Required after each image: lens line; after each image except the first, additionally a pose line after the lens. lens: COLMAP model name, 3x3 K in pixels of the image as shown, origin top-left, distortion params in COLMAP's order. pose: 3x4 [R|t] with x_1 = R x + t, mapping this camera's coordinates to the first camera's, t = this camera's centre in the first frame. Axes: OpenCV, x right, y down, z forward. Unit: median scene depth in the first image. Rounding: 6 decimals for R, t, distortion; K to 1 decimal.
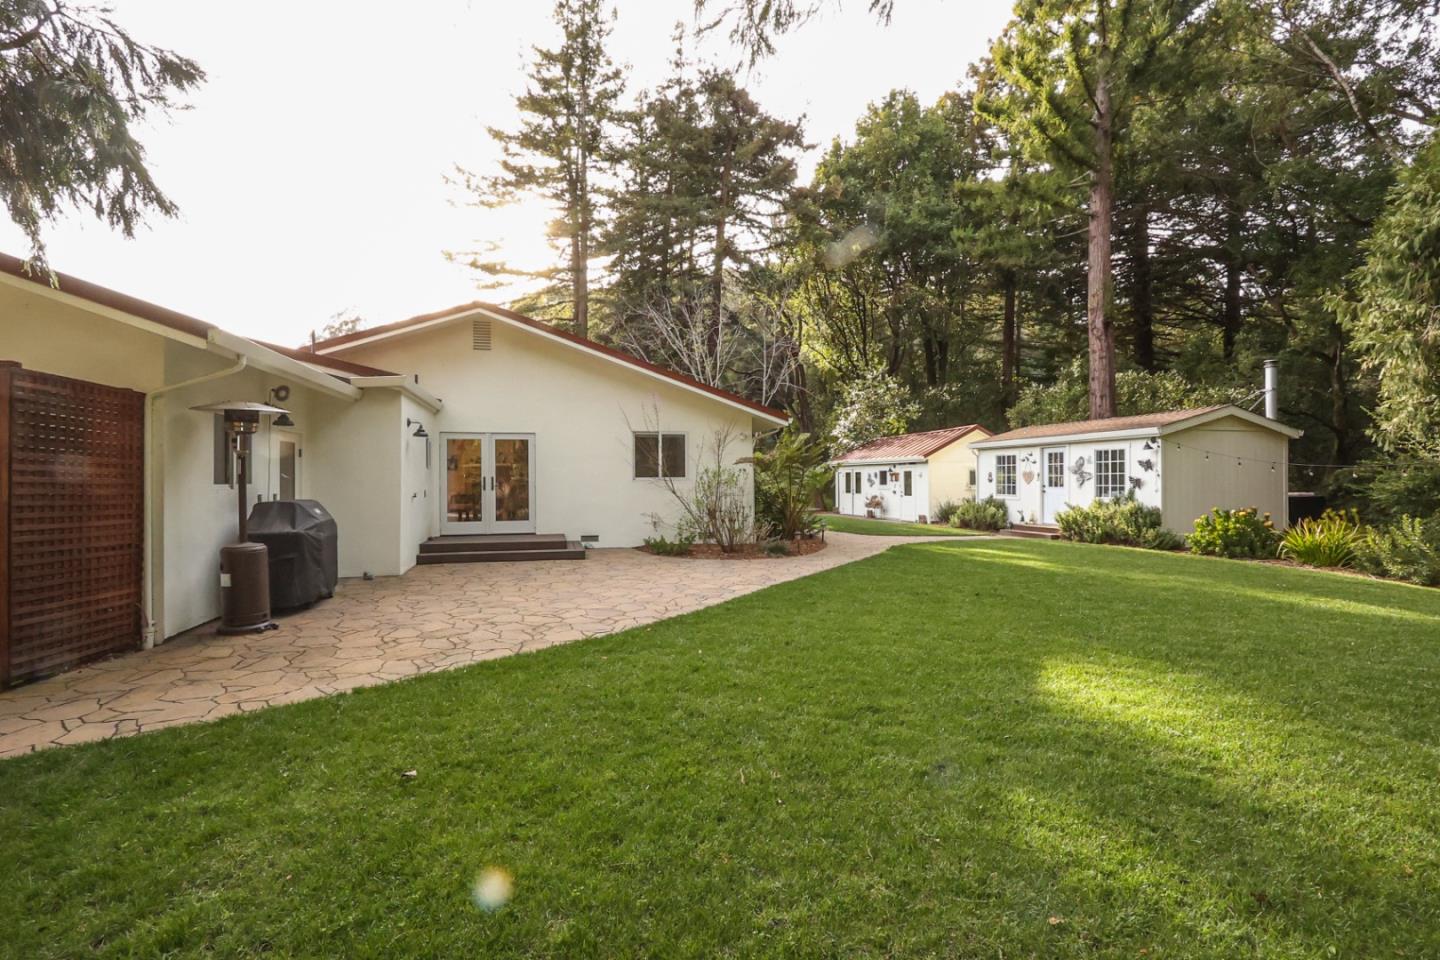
lens RADIAL K [[665.0, 0, 716.5], [0, 665.0, 481.1], [0, 0, 1]] dist [-0.002421, 0.000673]
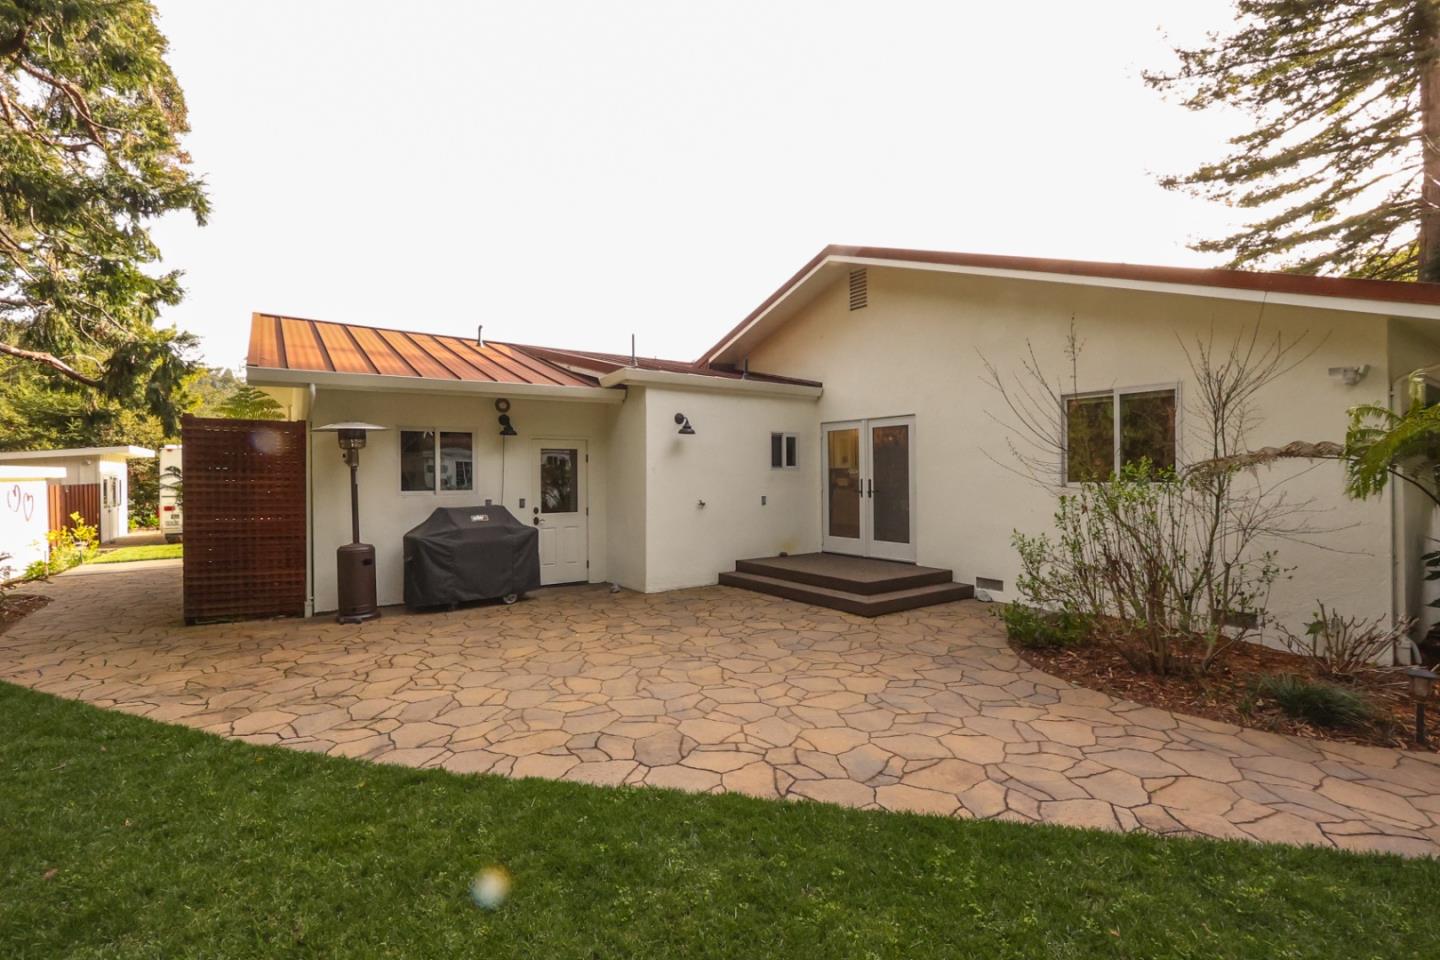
lens RADIAL K [[665.0, 0, 716.5], [0, 665.0, 481.1], [0, 0, 1]] dist [-0.002421, 0.000673]
pose [[0.347111, 0.006742, -0.937800, 0.291175], [0.002414, 0.999964, 0.008082, -0.010857], [0.937821, -0.005069, 0.347082, 0.589241]]
